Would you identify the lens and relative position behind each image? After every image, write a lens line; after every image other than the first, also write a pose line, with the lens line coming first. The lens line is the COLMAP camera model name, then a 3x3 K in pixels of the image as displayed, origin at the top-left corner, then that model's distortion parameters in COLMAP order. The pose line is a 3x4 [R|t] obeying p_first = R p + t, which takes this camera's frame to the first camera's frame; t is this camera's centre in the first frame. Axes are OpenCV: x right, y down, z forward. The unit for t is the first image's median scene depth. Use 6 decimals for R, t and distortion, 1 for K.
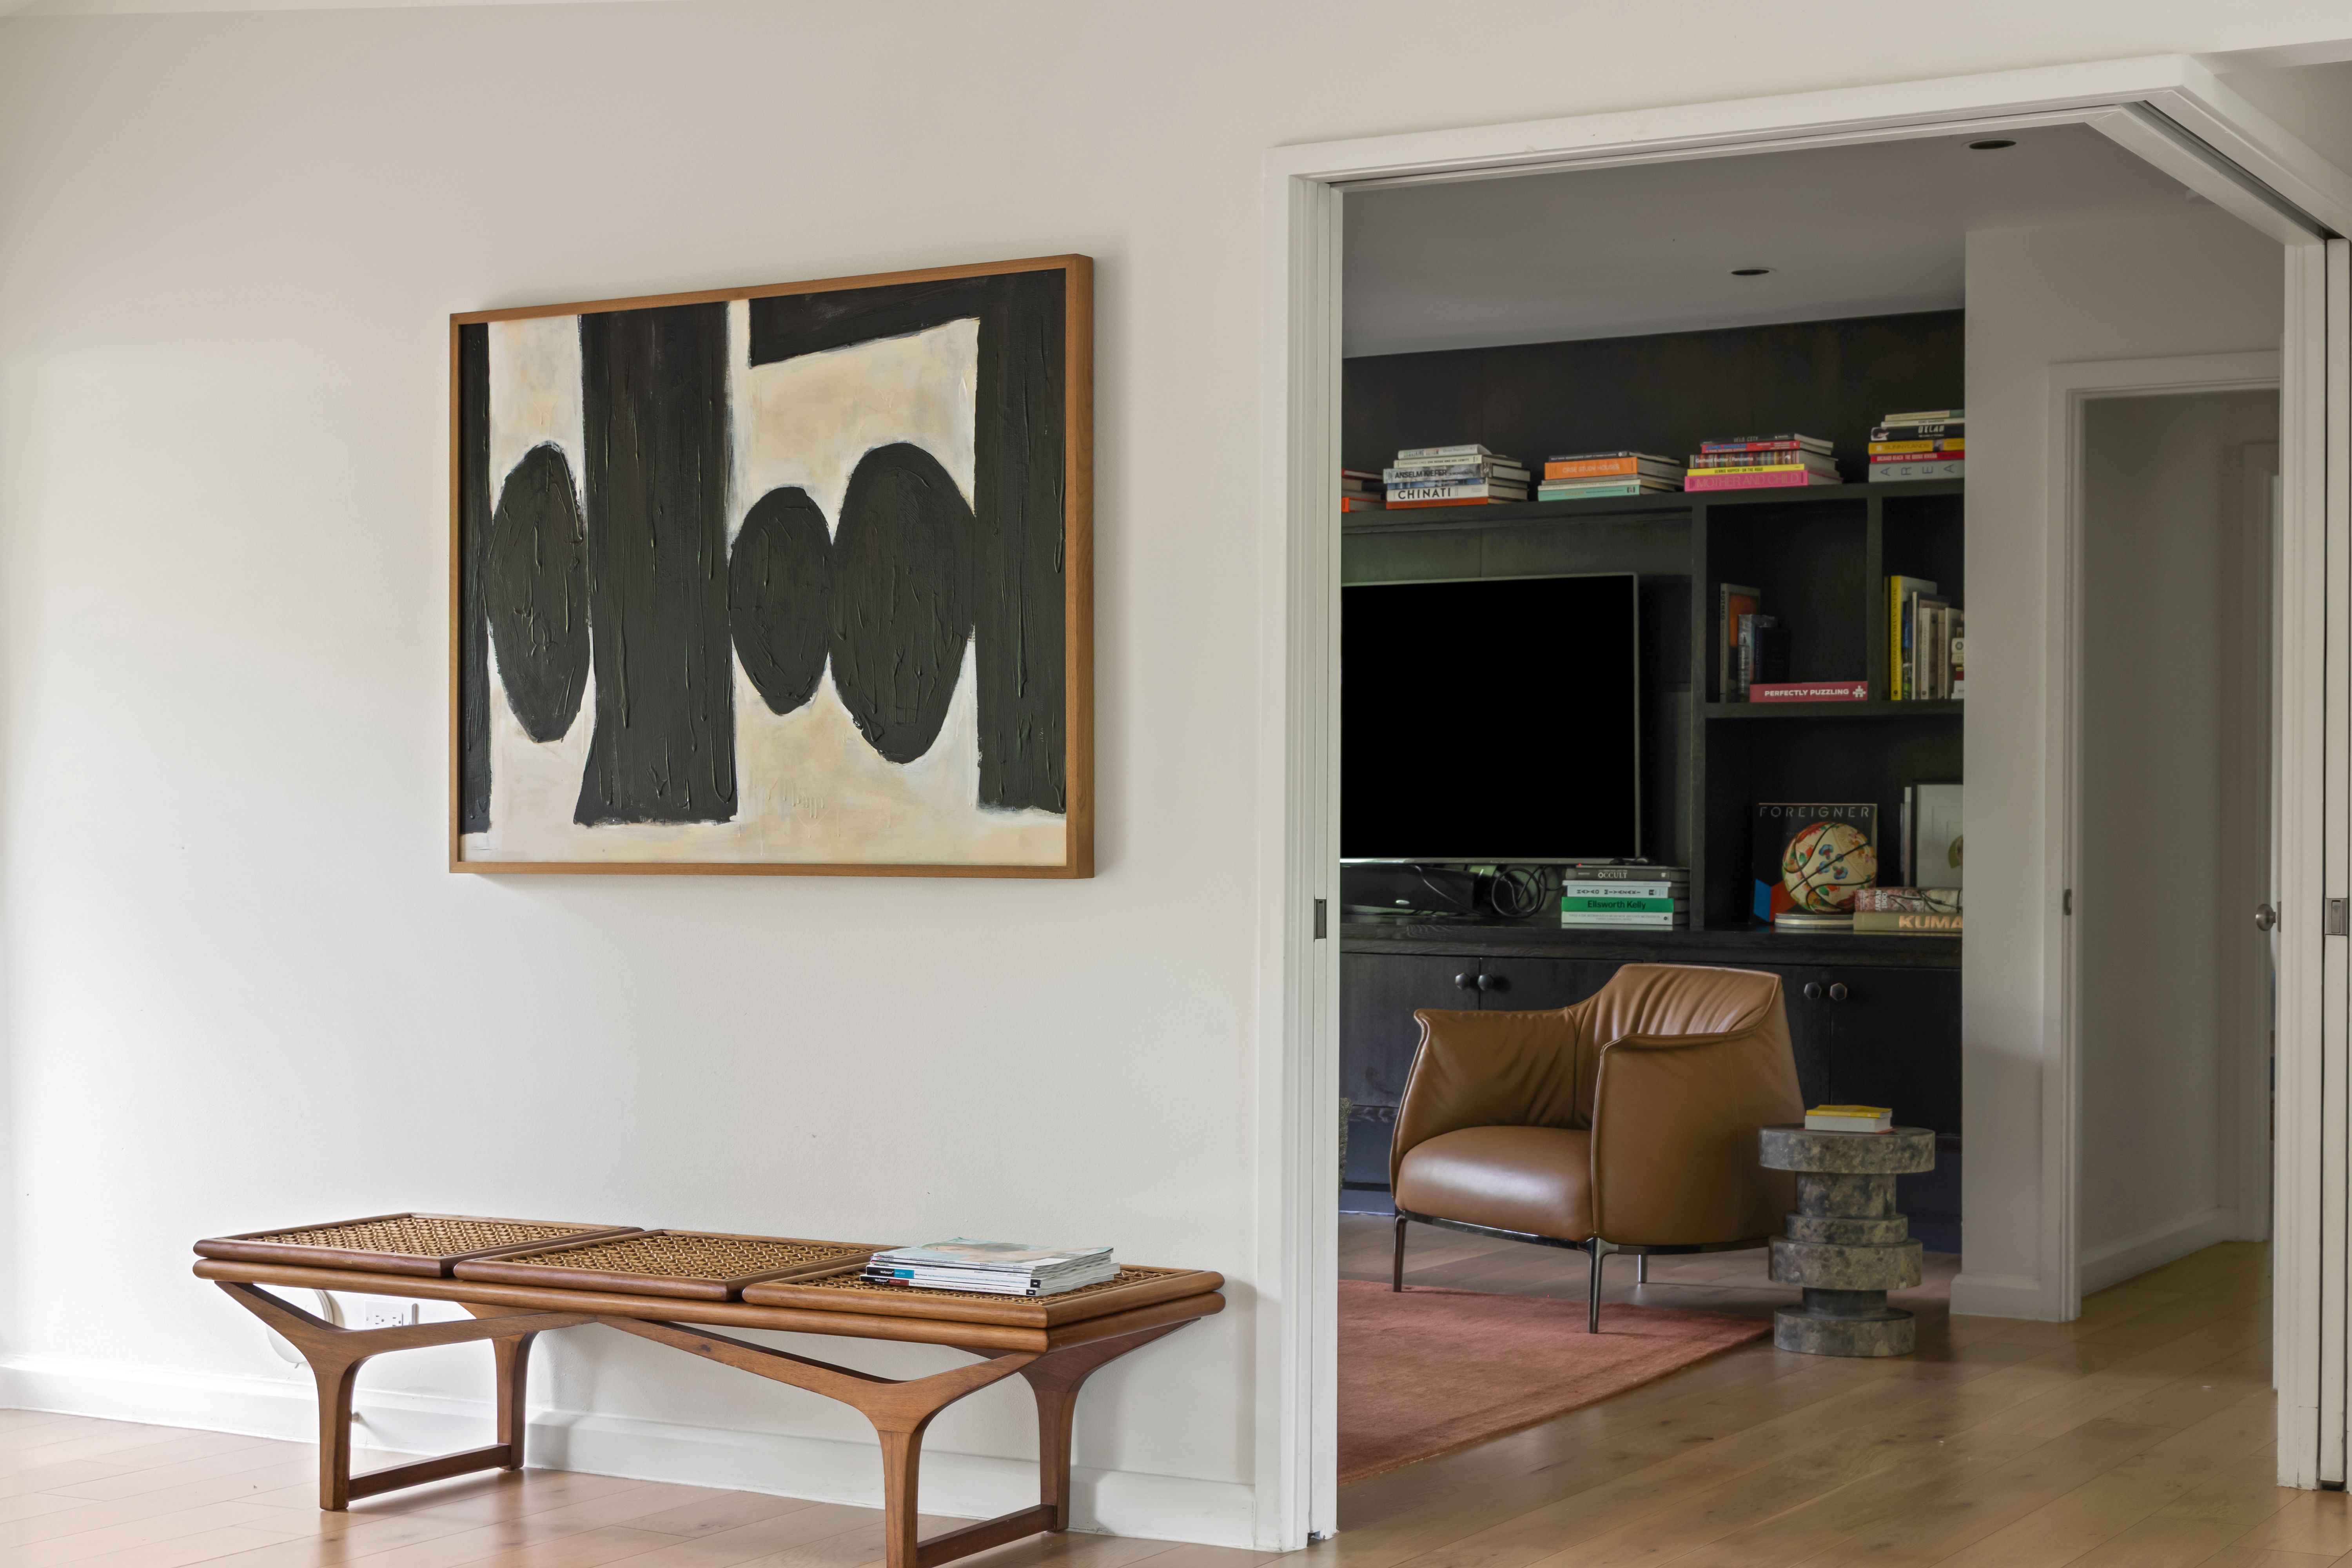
lens RADIAL K [[3519.6, 0, 1176.0], [0, 3519.6, 784.0], [0, 0, 1]] dist [-0.001815, -0.000955]
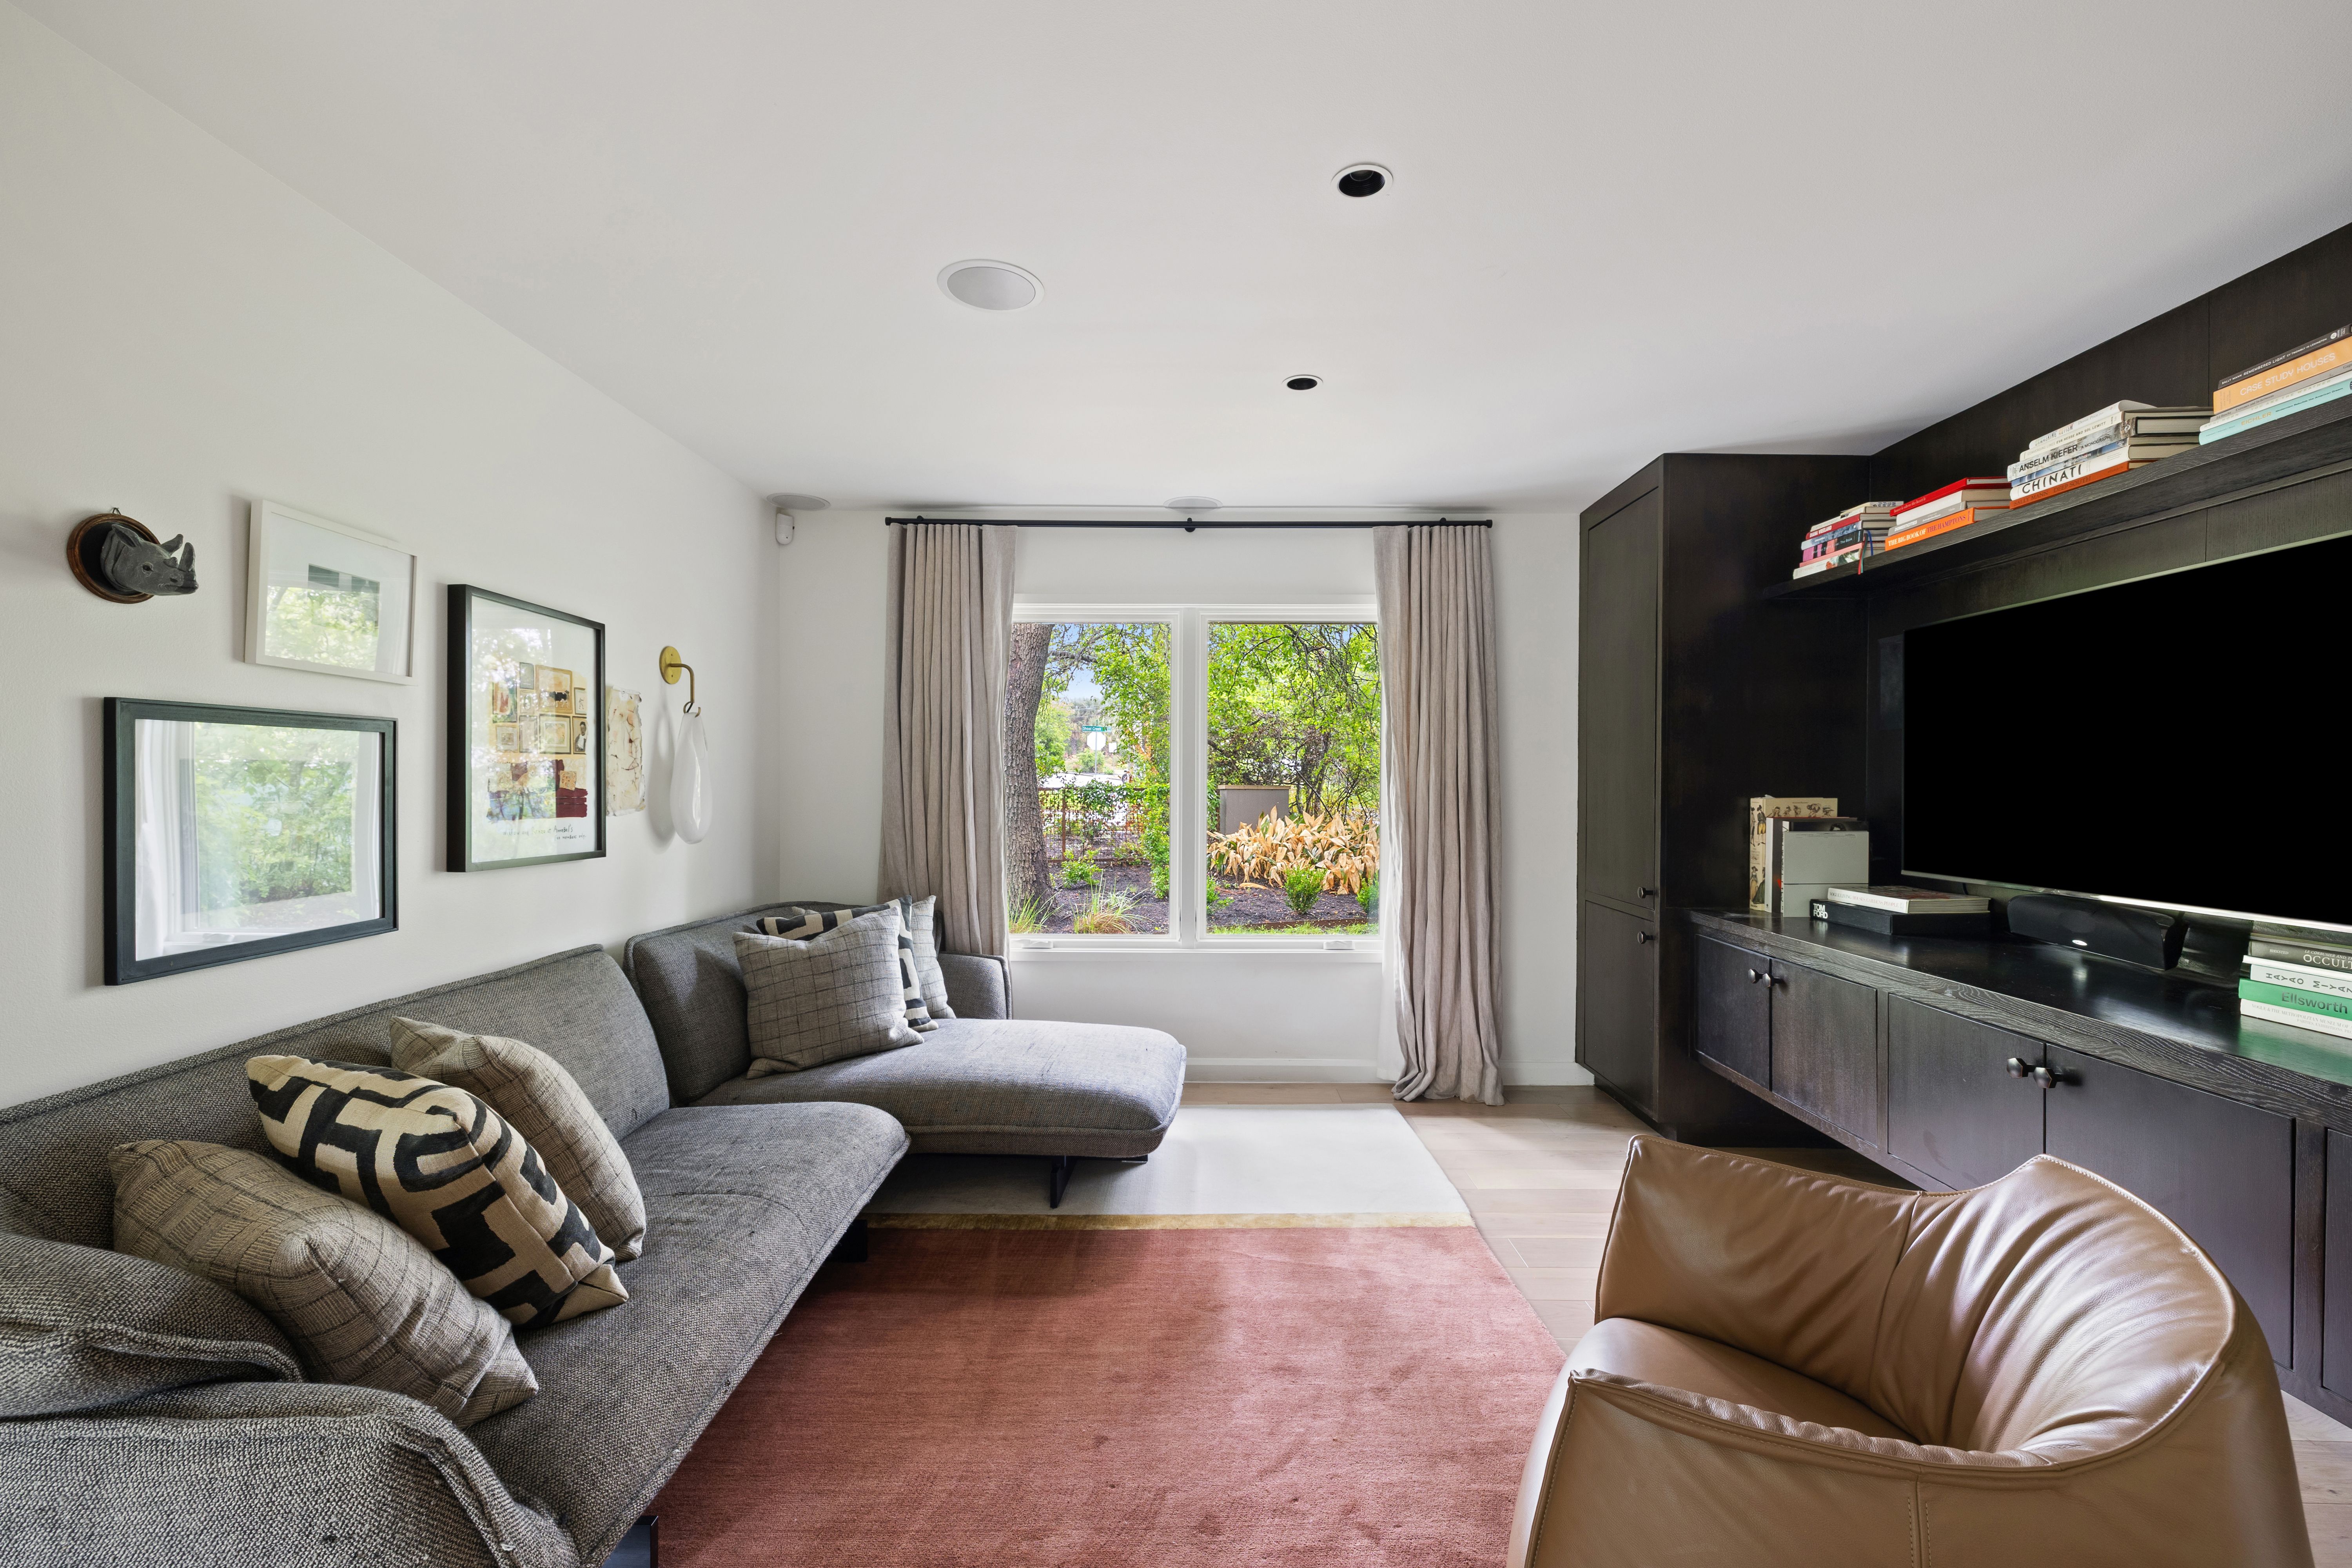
lens RADIAL K [[985.0, 0, 1176.0], [0, 985.0, 784.0], [0, 0, 1]] dist [-0.000236, -0.000032]
pose [[0.499046, 0.004633, -0.866563, 0.174453], [0.007694, 0.999923, 0.009776, -0.011935], [0.866541, -0.011546, 0.498972, 0.696805]]
